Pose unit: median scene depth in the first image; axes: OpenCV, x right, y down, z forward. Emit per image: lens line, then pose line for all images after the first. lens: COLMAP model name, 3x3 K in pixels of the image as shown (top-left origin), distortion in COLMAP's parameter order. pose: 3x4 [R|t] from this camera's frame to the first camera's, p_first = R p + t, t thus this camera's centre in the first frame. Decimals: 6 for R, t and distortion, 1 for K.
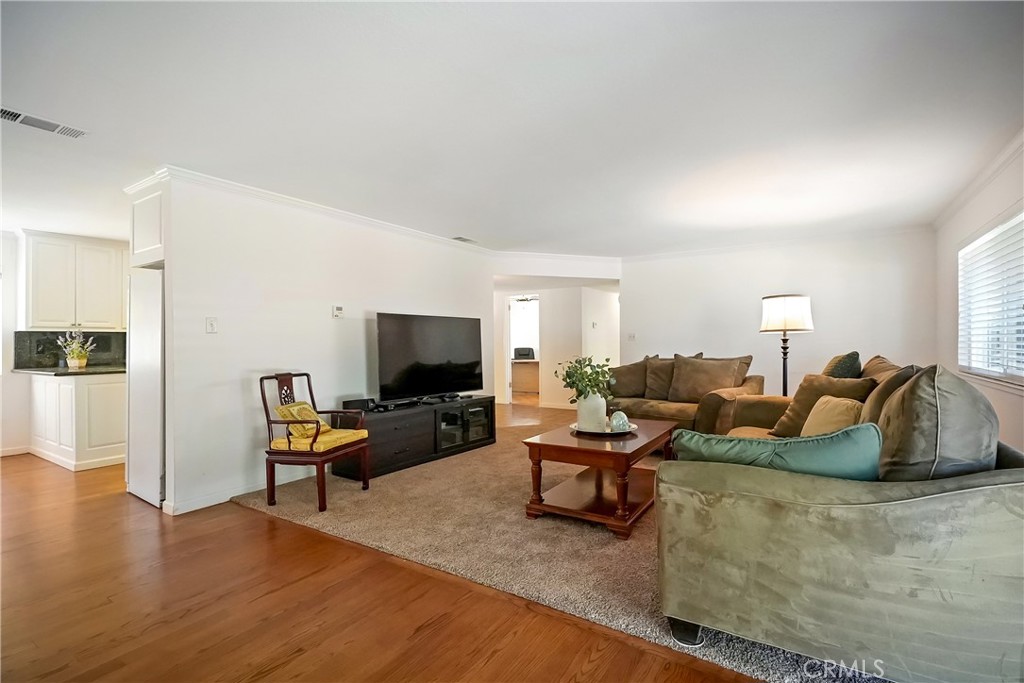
lens RADIAL K [[477.6, 0, 516.1], [0, 477.6, 342.9], [0, 0, 1]] dist [-0.007941, 0.003941]
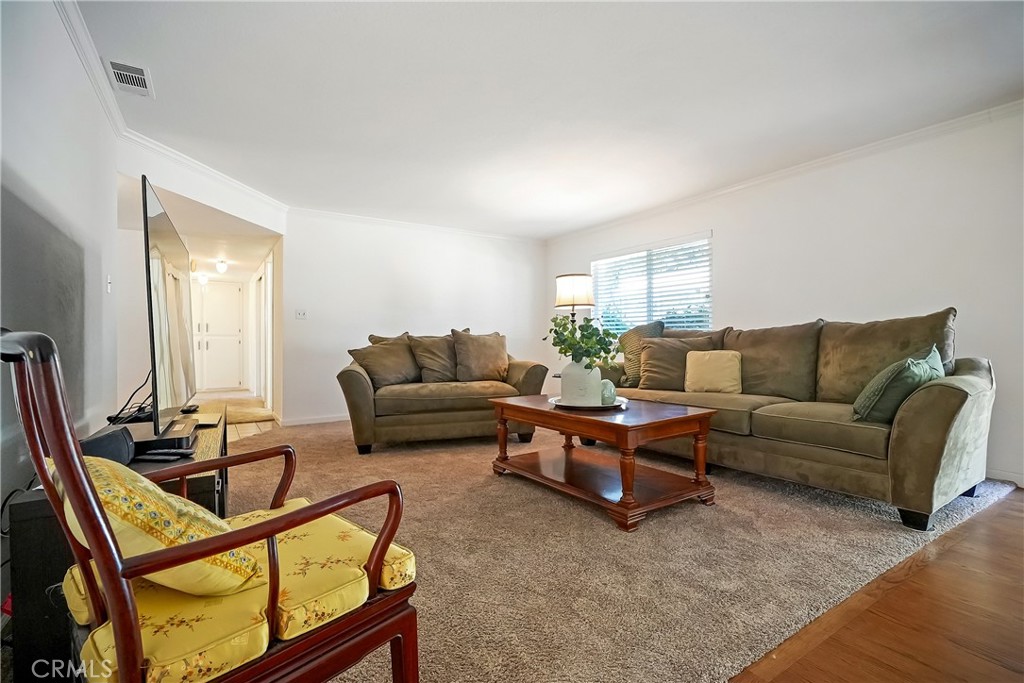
lens RADIAL K [[477.6, 0, 511.8], [0, 477.6, 338.9], [0, 0, 1]] dist [-0.007941, 0.003941]
pose [[0.404130, 0.008477, 0.914662, -0.650761], [0.005653, 0.999915, -0.011764, 0.079135], [-0.914684, 0.009925, 0.404048, 0.806130]]
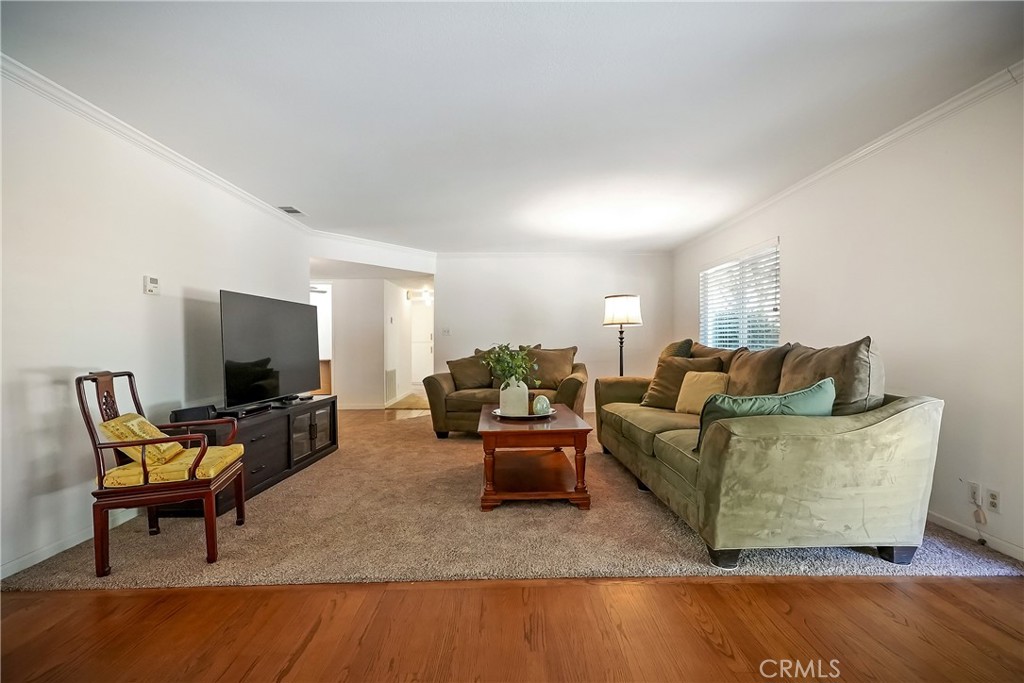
lens RADIAL K [[477.6, 0, 515.0], [0, 477.6, 341.0], [0, 0, 1]] dist [-0.007941, 0.003941]
pose [[0.828254, 0.001657, 0.560351, -0.425633], [0.002232, 0.999978, -0.006257, 0.029965], [-0.560349, 0.006433, 0.828232, 0.158330]]
